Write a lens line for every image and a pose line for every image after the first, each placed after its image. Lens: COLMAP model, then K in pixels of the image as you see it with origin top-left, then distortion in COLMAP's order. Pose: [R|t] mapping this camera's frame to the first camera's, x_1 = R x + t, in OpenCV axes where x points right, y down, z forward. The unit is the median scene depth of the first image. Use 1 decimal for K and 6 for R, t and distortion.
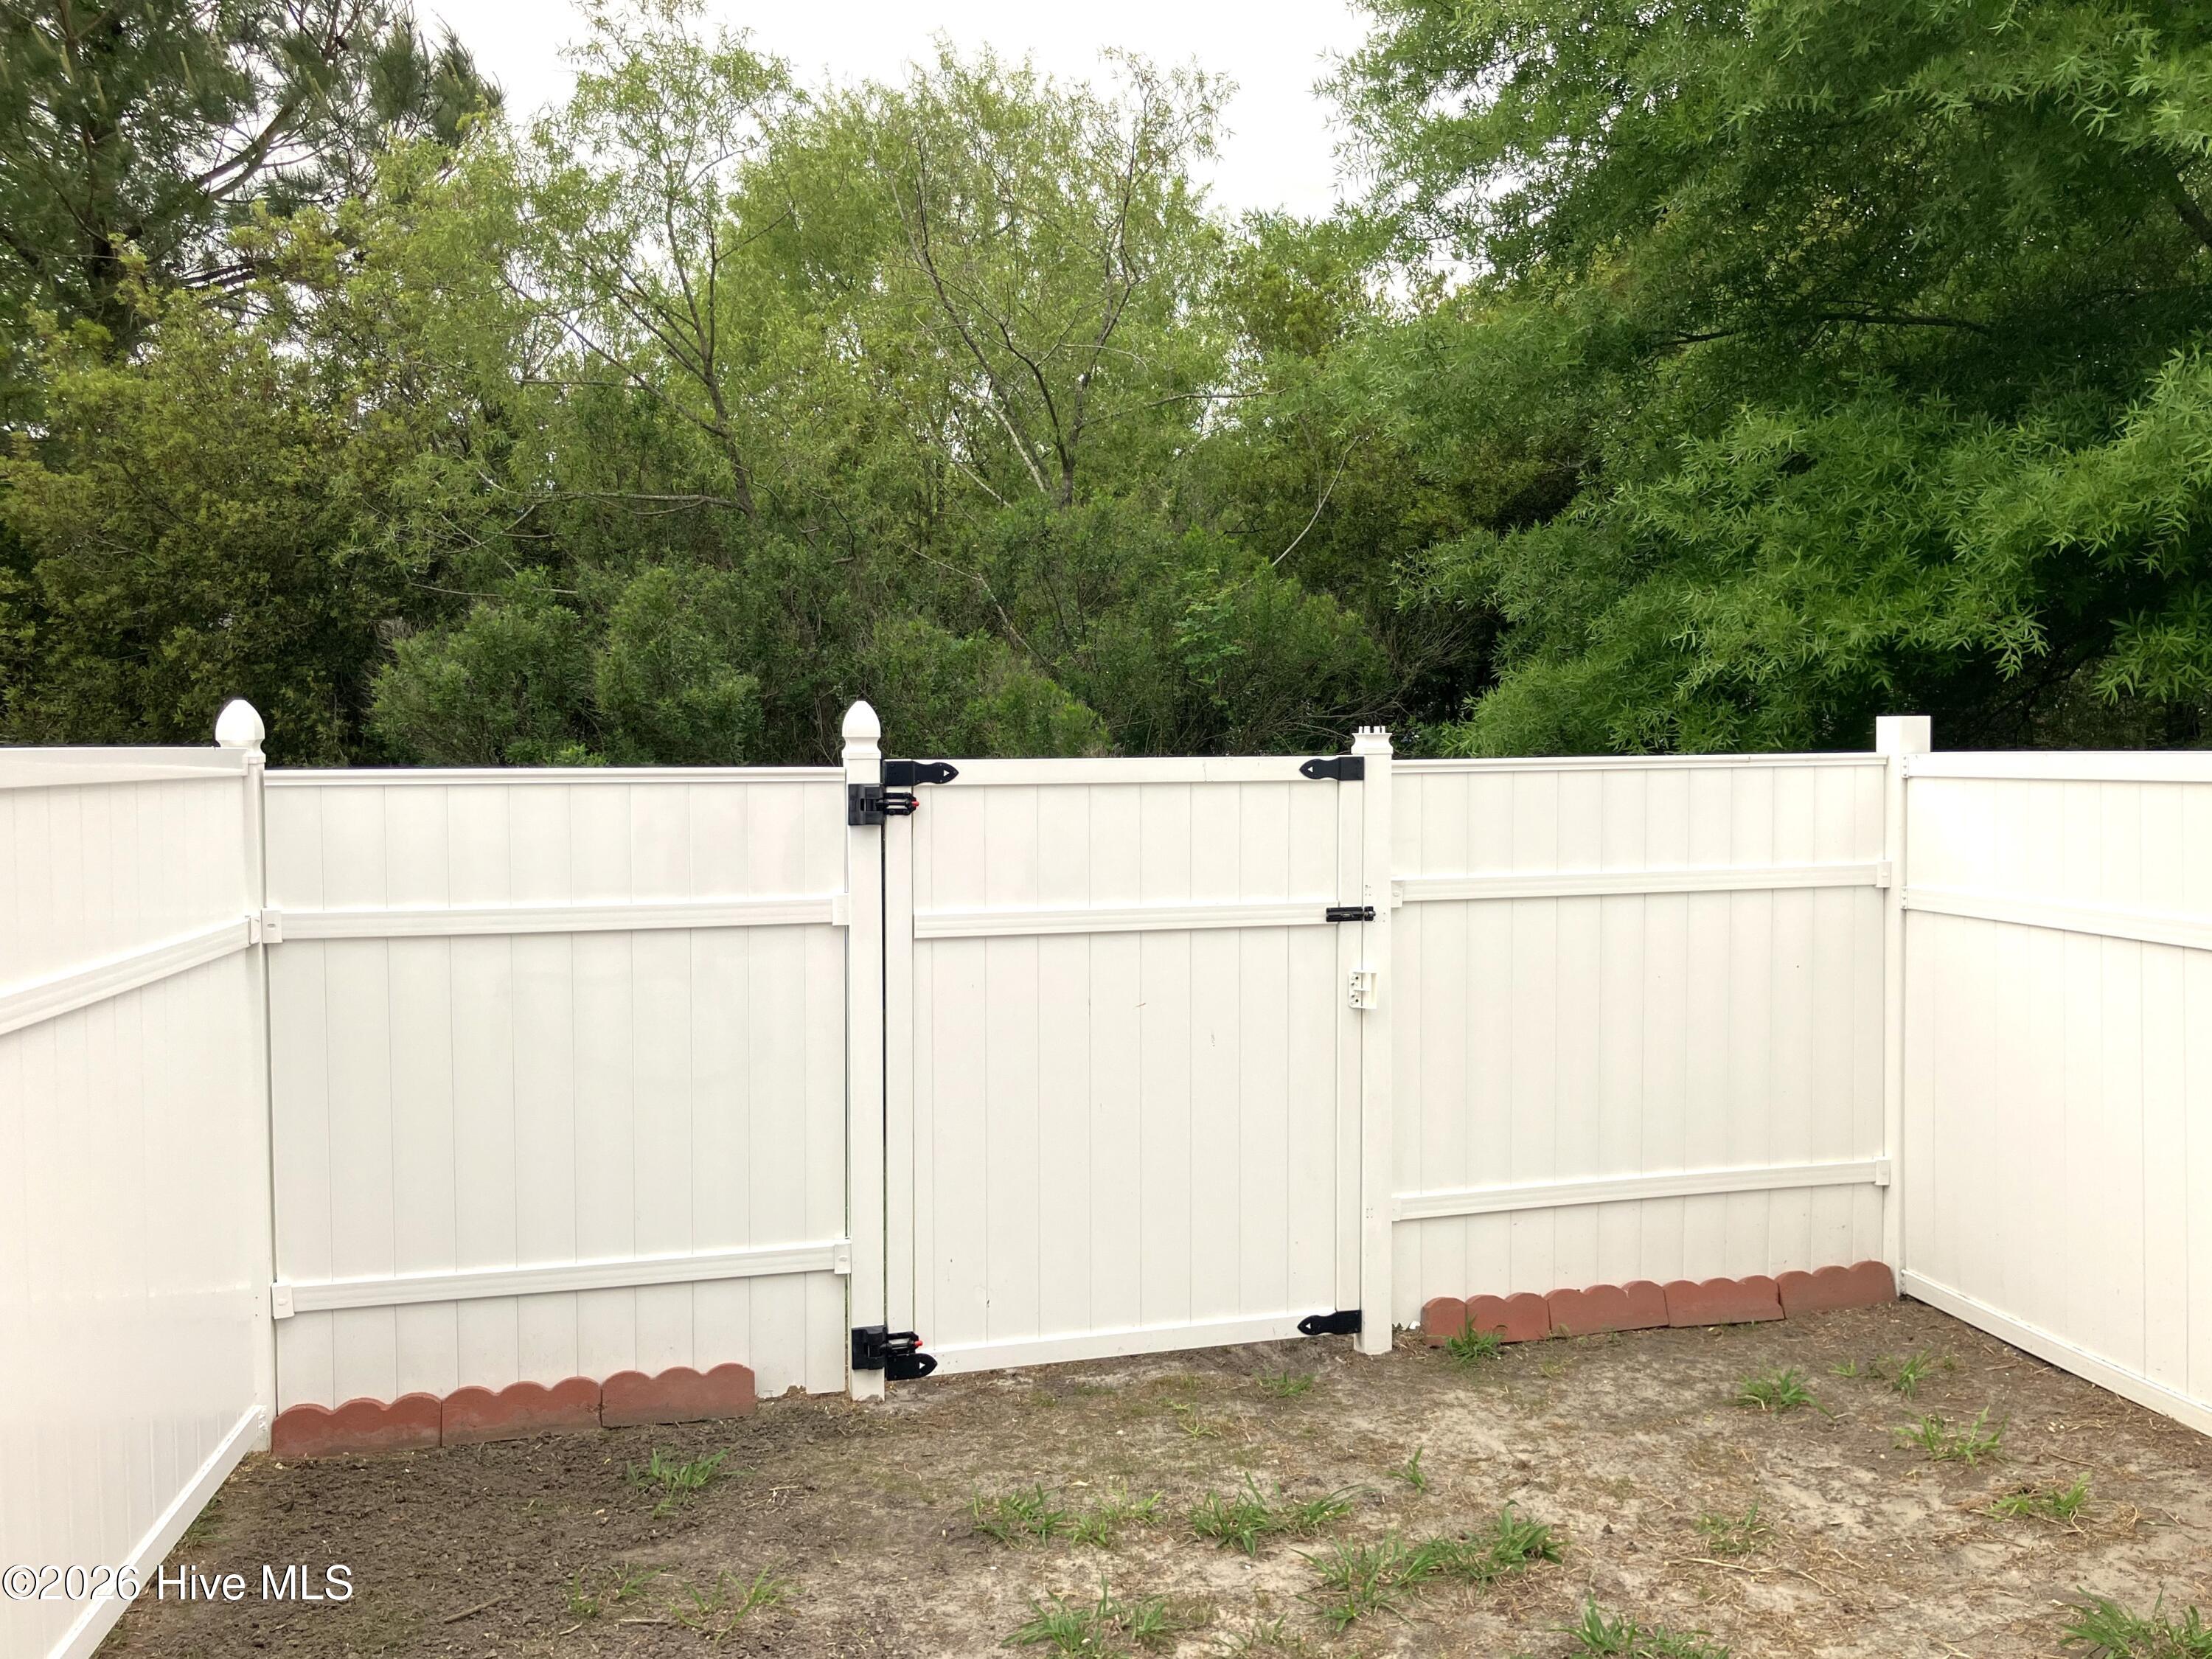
lens RADIAL K [[1908.1, 0, 1109.9], [0, 1908.1, 821.6], [0, 0, 1]] dist [-0.007077, 0.014772]
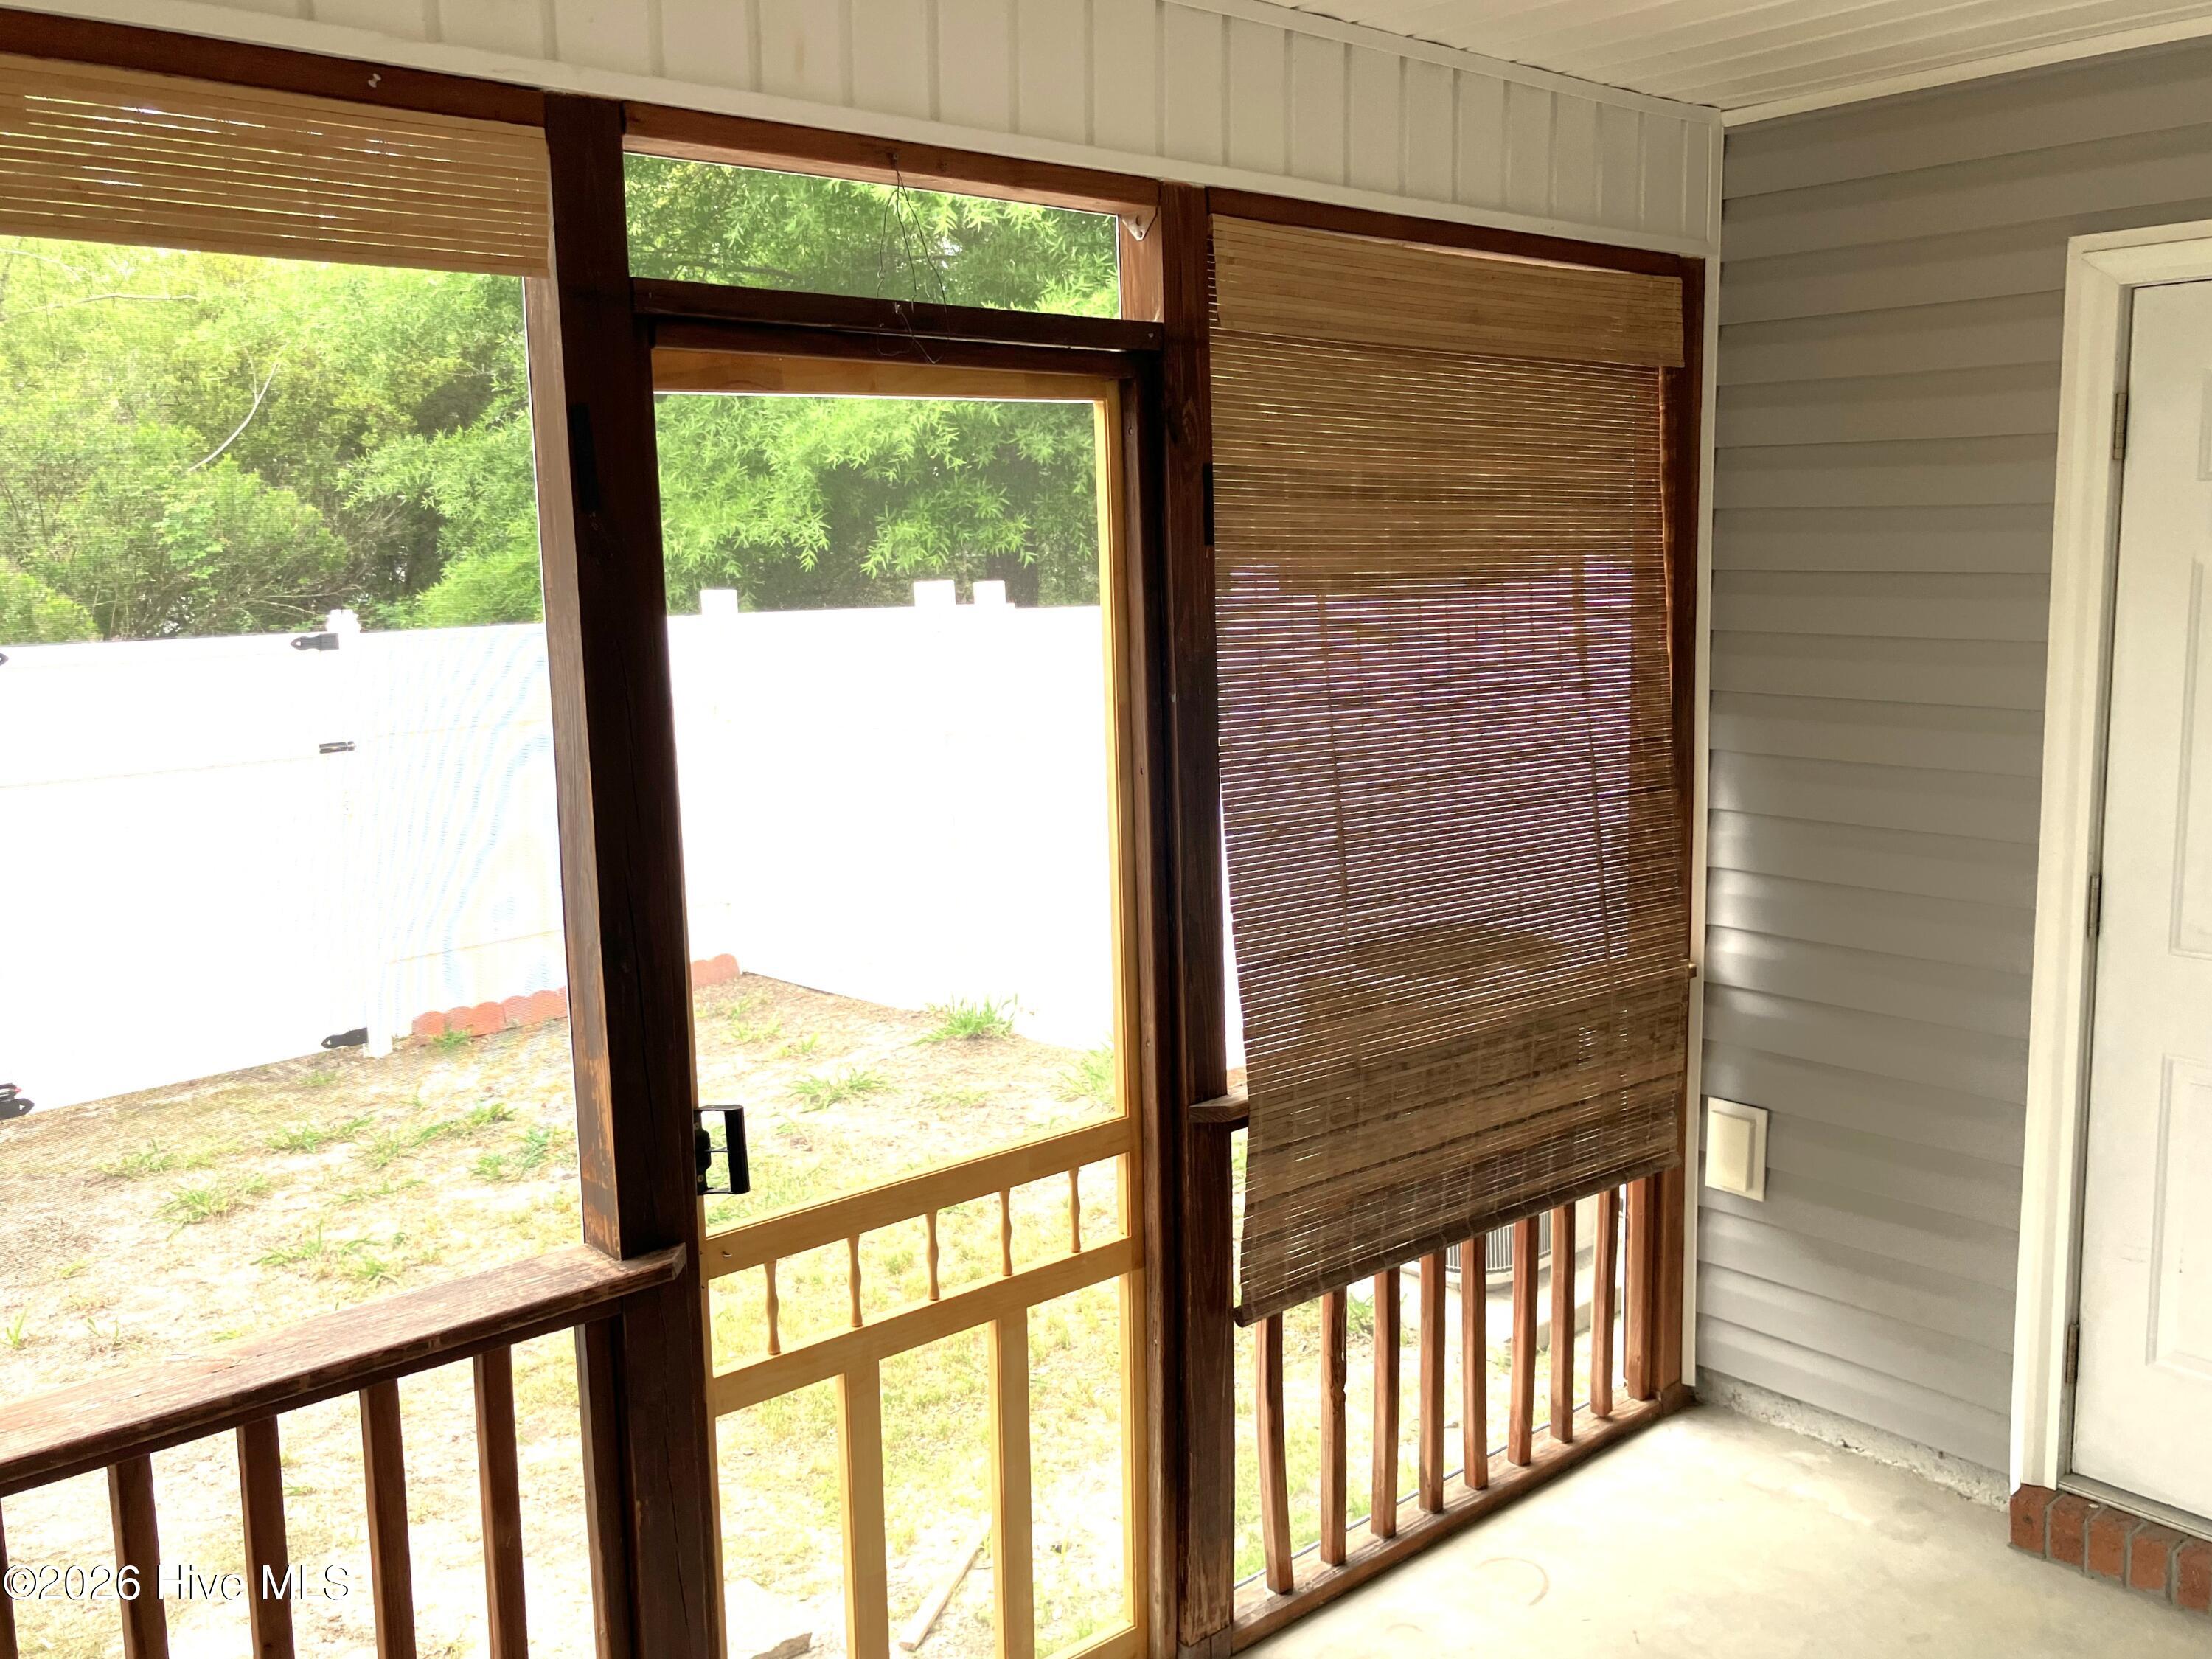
lens RADIAL K [[1908.1, 0, 1109.9], [0, 1908.1, 821.6], [0, 0, 1]] dist [-0.007077, 0.014772]
pose [[0.860224, -0.080198, 0.503570, -0.100403], [0.038761, 0.994982, 0.092246, -0.004269], [-0.508441, -0.059833, 0.859015, -0.514231]]
